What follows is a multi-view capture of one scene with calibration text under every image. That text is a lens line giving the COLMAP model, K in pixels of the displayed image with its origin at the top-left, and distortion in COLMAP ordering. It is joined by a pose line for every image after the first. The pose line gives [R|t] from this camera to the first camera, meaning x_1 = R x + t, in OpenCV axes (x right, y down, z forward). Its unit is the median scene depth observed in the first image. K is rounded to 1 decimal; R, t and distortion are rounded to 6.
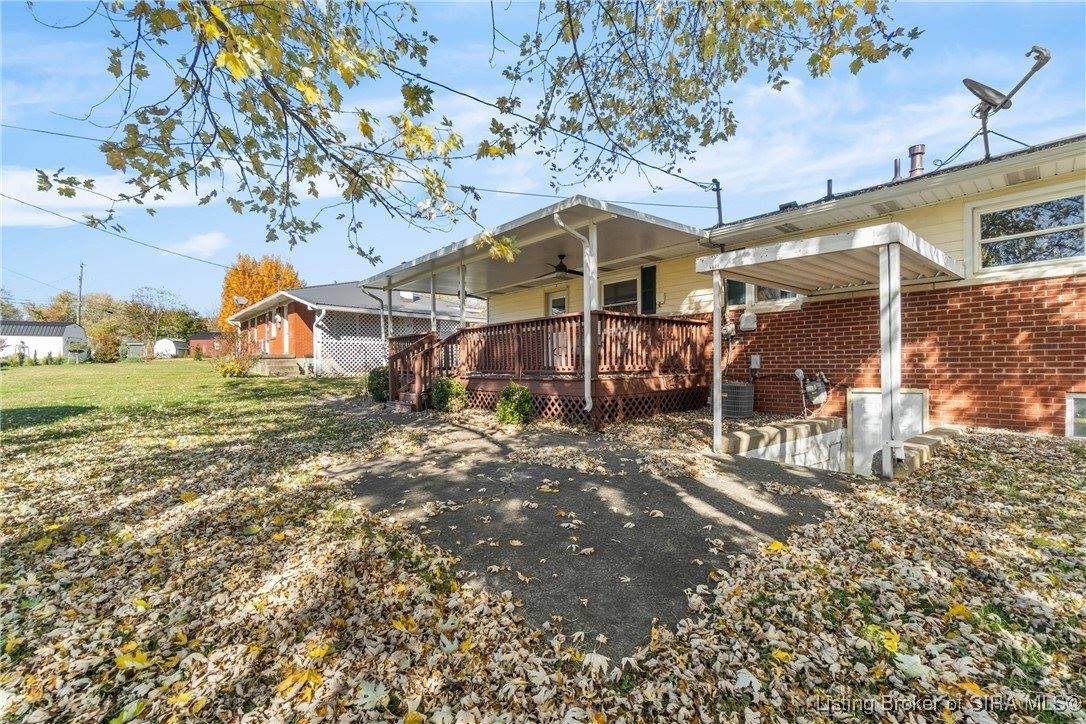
lens RADIAL K [[469.7, 0, 539.4], [0, 469.7, 362.9], [0, 0, 1]] dist [0.000425, 0.000014]
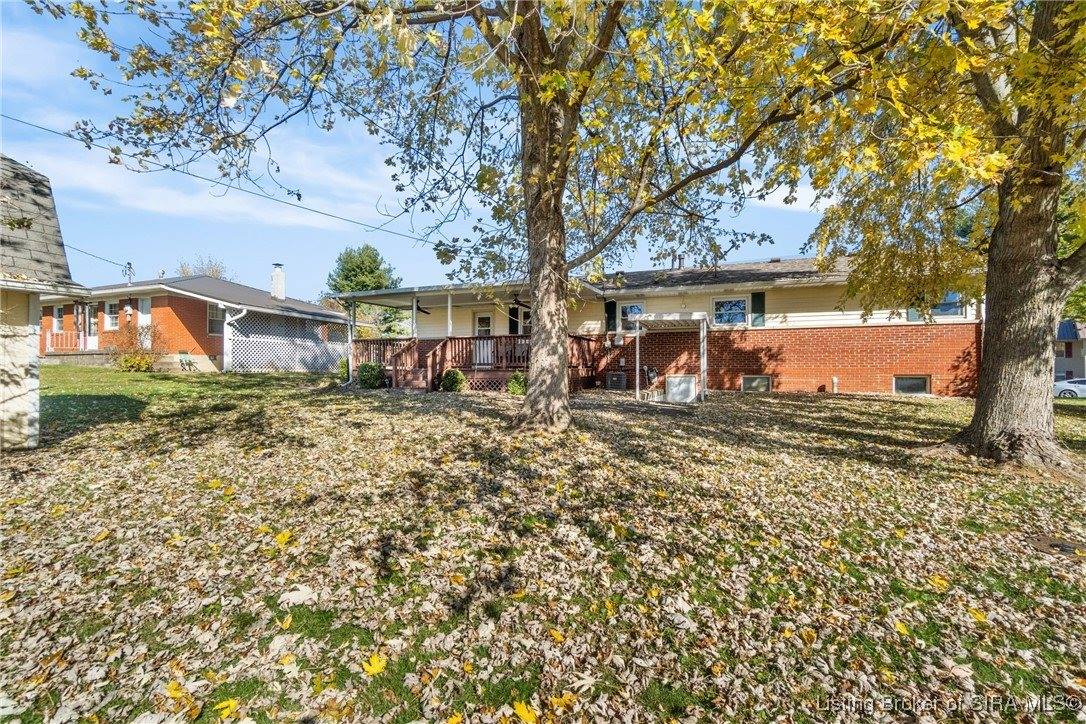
lens RADIAL K [[469.7, 0, 543.3], [0, 469.7, 364.9], [0, 0, 1]] dist [0.000425, 0.000014]
pose [[0.881616, 0.014946, 0.471731, -0.805537], [-0.011895, 0.999885, -0.009450, 0.034168], [-0.471818, 0.002720, 0.881692, -0.584391]]
